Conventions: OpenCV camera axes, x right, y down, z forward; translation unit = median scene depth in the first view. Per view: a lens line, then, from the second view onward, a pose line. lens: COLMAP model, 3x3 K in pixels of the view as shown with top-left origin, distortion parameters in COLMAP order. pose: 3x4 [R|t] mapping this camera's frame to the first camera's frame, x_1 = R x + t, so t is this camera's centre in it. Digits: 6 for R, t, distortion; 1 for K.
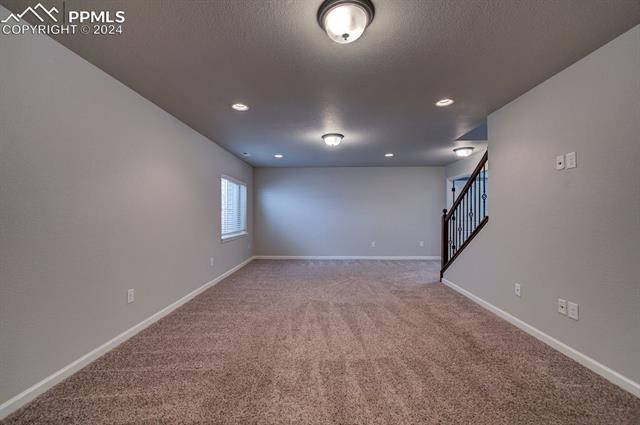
lens RADIAL K [[254.6, 0, 320.0], [0, 254.6, 212.5], [0, 0, 1]] dist [0.000426, -0.000003]
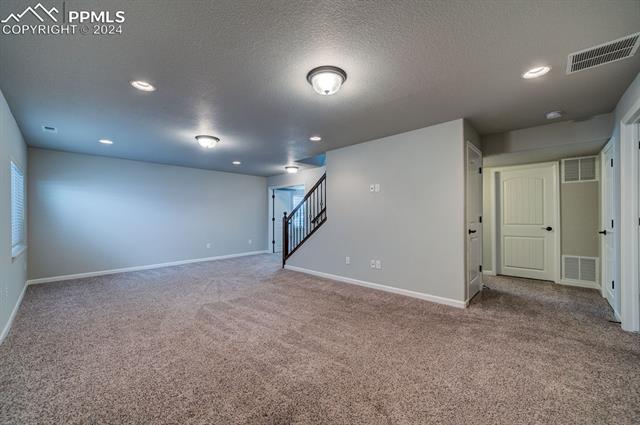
lens RADIAL K [[251.8, 0, 304.0], [0, 251.8, 214.5], [0, 0, 1]] dist [-0.002842, -0.000216]
pose [[0.680794, -0.000192, 0.732475, -0.421768], [0.000678, 1.000000, -0.000368, -0.000154], [-0.732475, 0.000748, 0.680794, 0.053822]]
